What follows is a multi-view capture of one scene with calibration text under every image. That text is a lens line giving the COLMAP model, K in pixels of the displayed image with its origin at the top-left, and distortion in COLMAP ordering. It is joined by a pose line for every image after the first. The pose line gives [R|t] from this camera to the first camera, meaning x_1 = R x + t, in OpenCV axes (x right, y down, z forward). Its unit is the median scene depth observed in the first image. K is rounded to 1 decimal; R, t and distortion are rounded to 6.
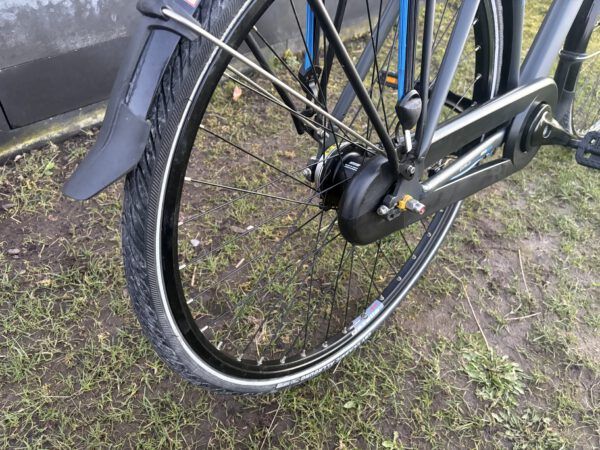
lens RADIAL K [[457.6, 0, 300.3], [0, 457.6, 223.3], [0, 0, 1]] dist [0.034601, -0.045595]
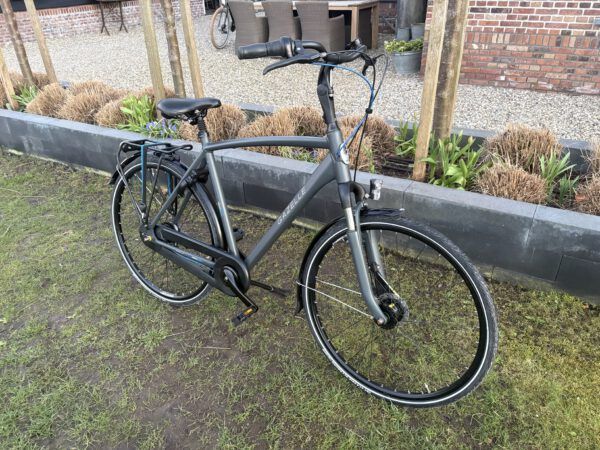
lens RADIAL K [[457.6, 0, 302.3], [0, 457.6, 226.7], [0, 0, 1]] dist [0.034601, -0.045595]
pose [[0.247083, 0.383666, -0.889804, 2.509476], [-0.639337, 0.754583, 0.147829, -0.955381], [0.728147, 0.532358, 0.431737, 0.237312]]
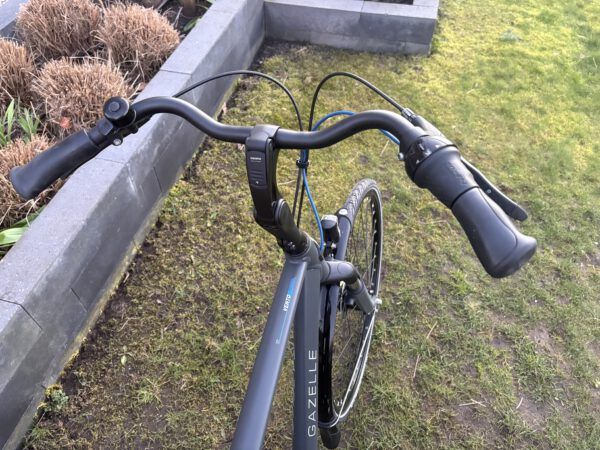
lens RADIAL K [[457.6, 0, 302.4], [0, 457.6, 227.4], [0, 0, 1]] dist [0.034601, -0.045595]
pose [[0.848876, -0.451405, 0.275032, 0.563340], [0.410107, 0.890703, 0.196115, -1.251340], [-0.333499, -0.053685, 0.941221, 0.029515]]
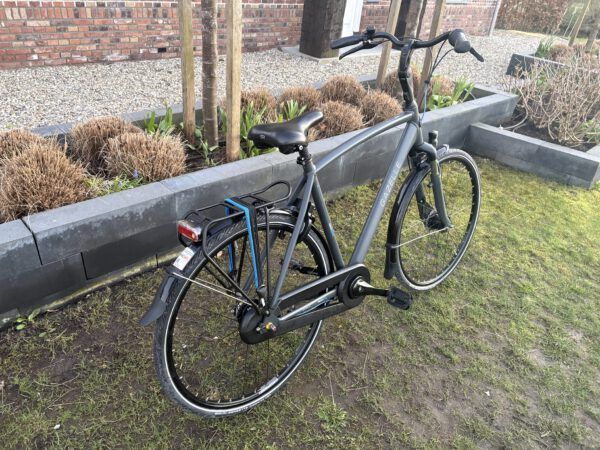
lens RADIAL K [[457.6, 0, 300.5], [0, 457.6, 223.4], [0, 0, 1]] dist [0.034601, -0.045595]
pose [[0.999827, 0.004305, -0.018098, 0.316899], [-0.008585, 0.969847, -0.243563, 0.012957], [0.016504, 0.243676, 0.969716, -1.058861]]
